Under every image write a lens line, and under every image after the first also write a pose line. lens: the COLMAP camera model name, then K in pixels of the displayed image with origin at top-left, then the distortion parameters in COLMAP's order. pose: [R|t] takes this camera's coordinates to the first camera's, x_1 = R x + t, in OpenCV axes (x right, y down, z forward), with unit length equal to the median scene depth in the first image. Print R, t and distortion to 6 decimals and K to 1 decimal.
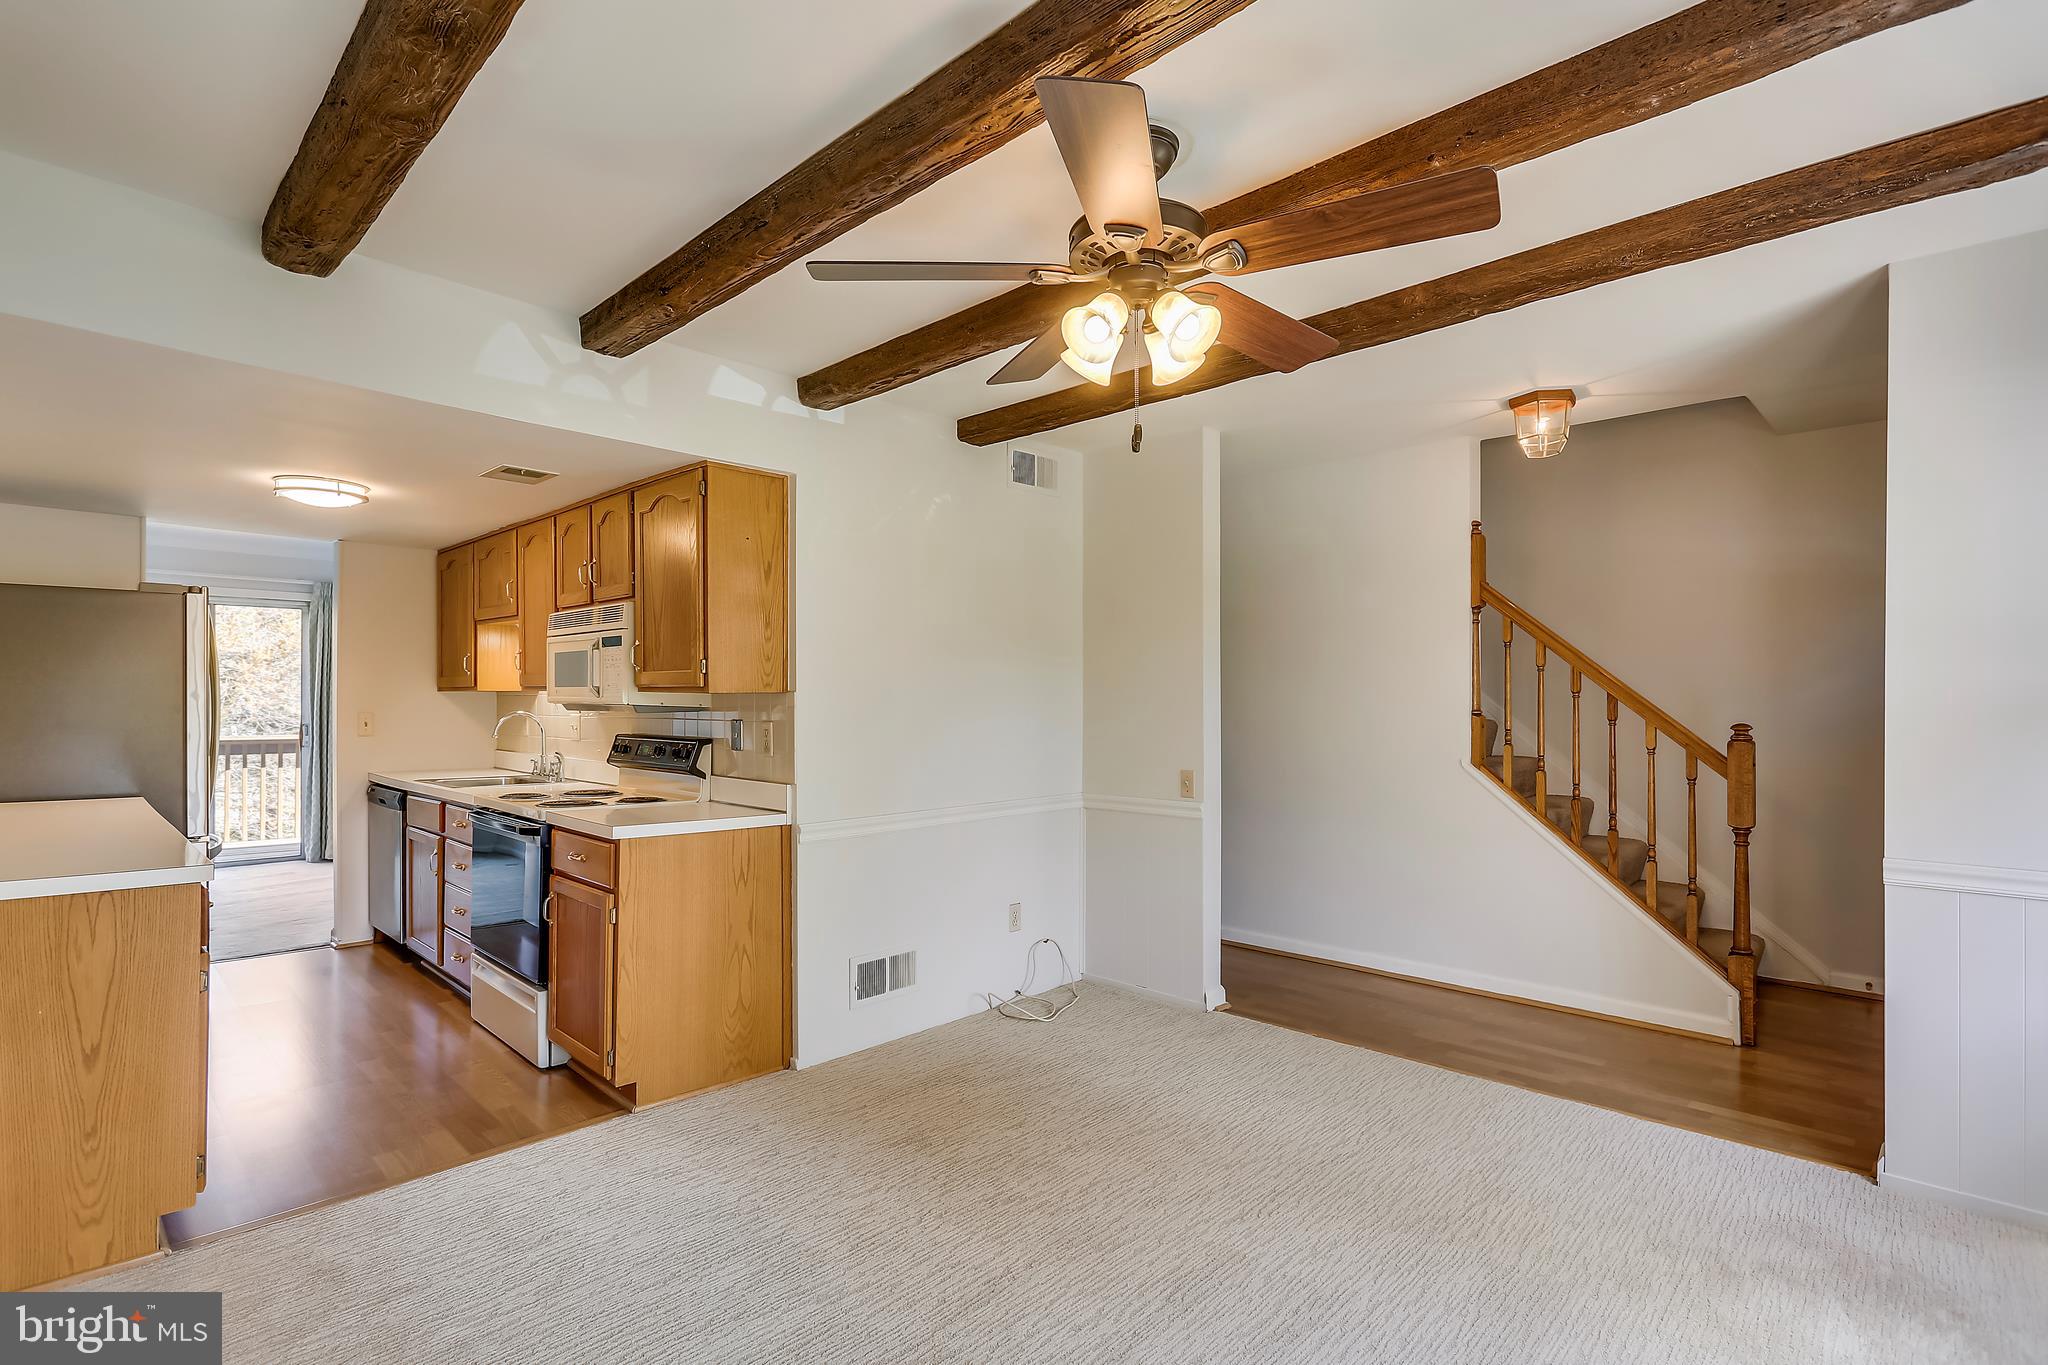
lens RADIAL K [[984.6, 0, 1025.2], [0, 984.6, 682.9], [0, 0, 1]] dist [-0.000061, 0.000551]
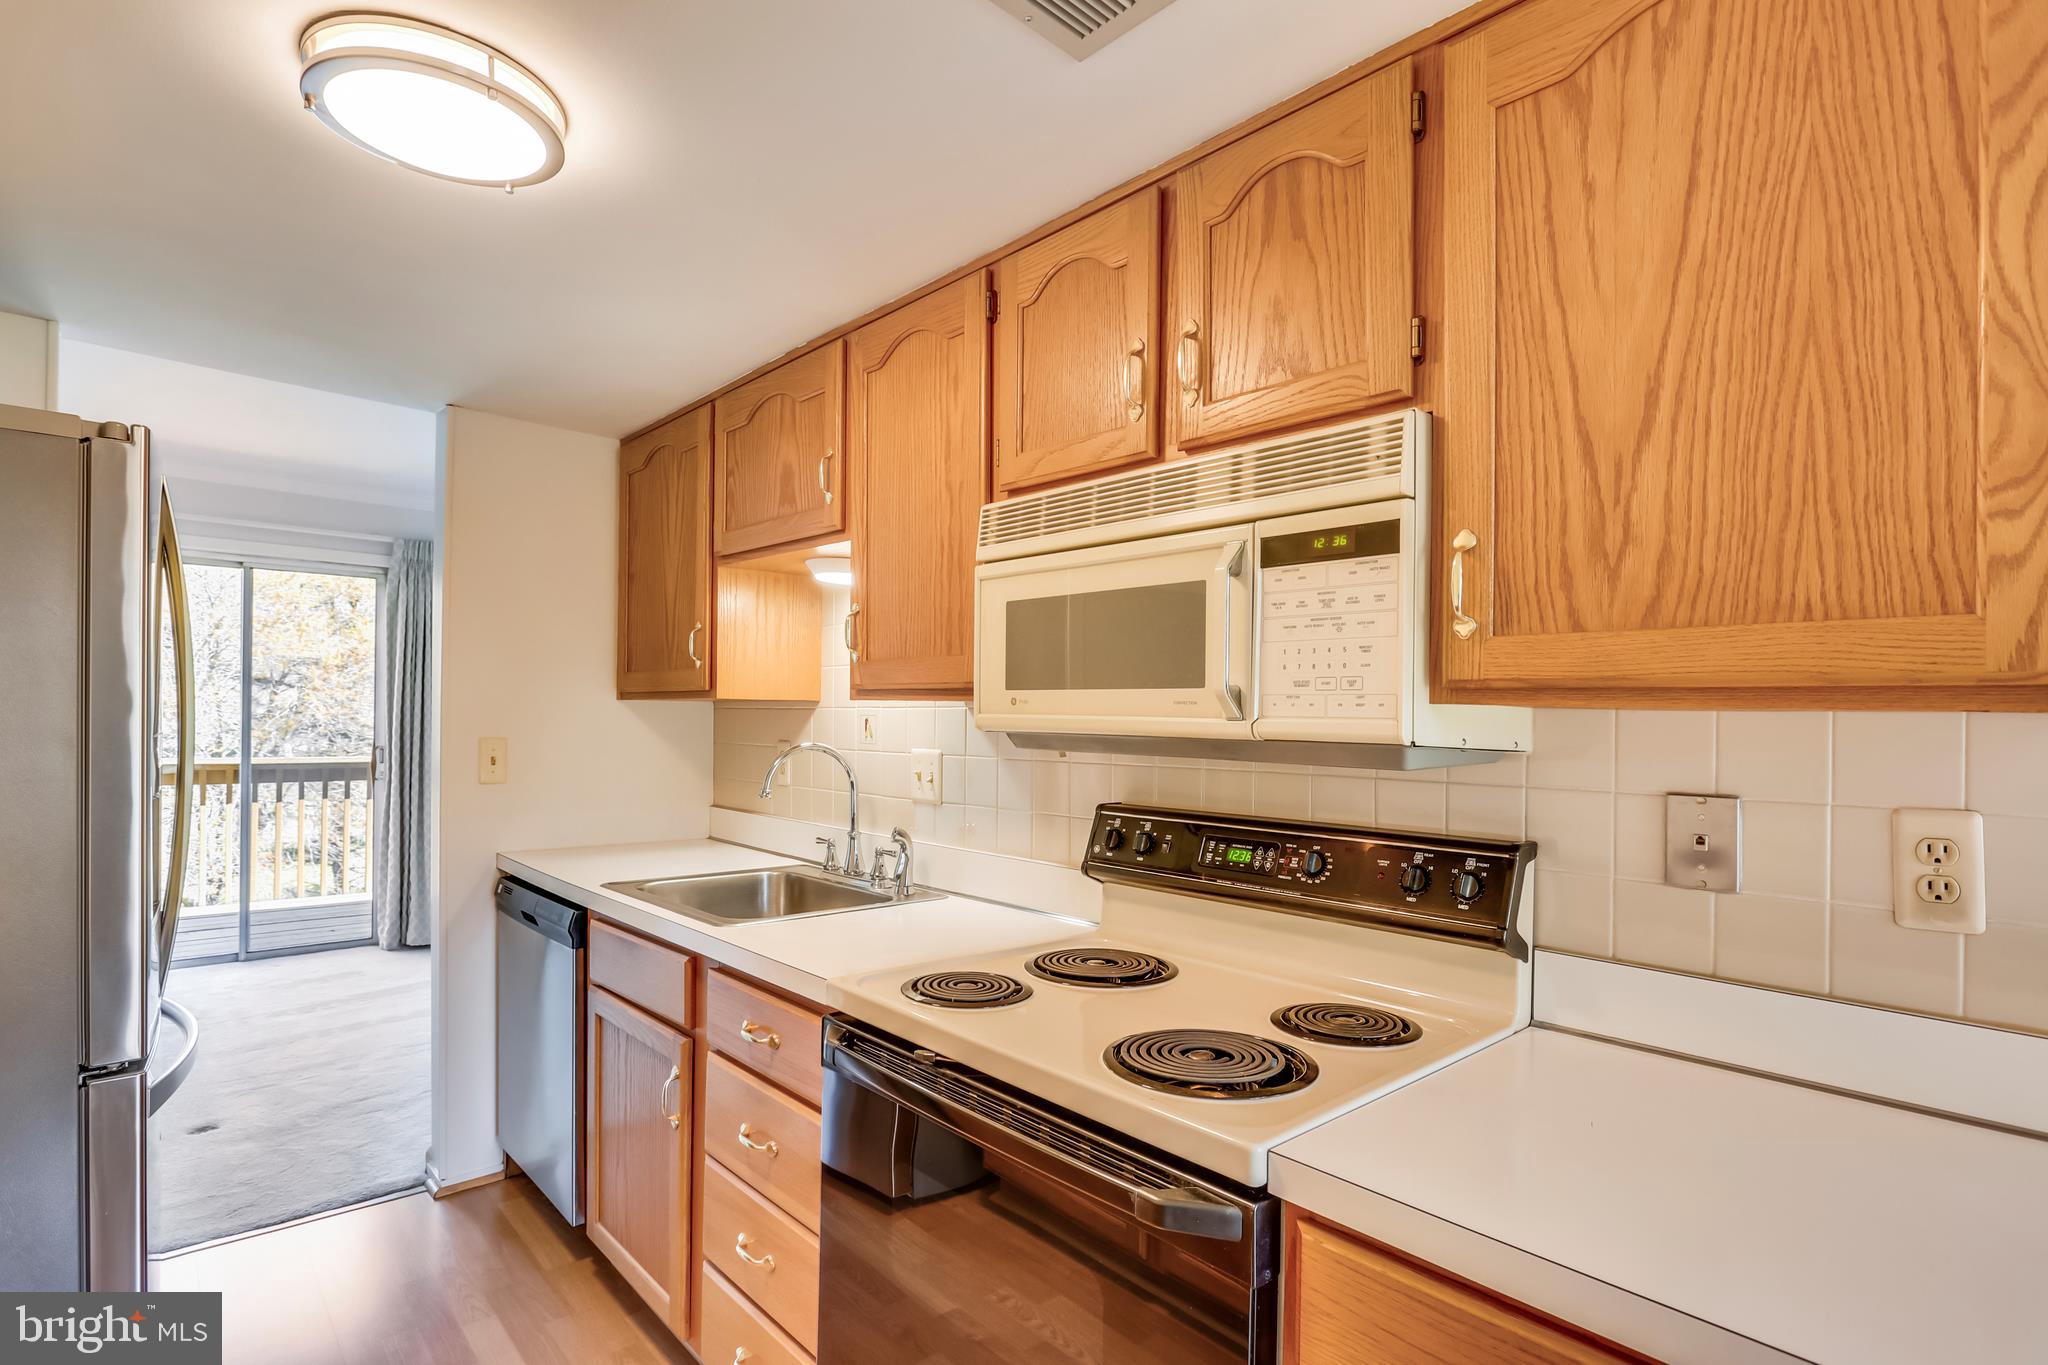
lens RADIAL K [[984.6, 0, 1022.9], [0, 984.6, 693.7], [0, 0, 1]] dist [-0.000061, 0.000551]
pose [[0.998665, 0.006967, -0.051180, -0.362525], [-0.007111, 0.999971, -0.002629, 0.005295], [0.051160, 0.002990, 0.998686, 0.491923]]
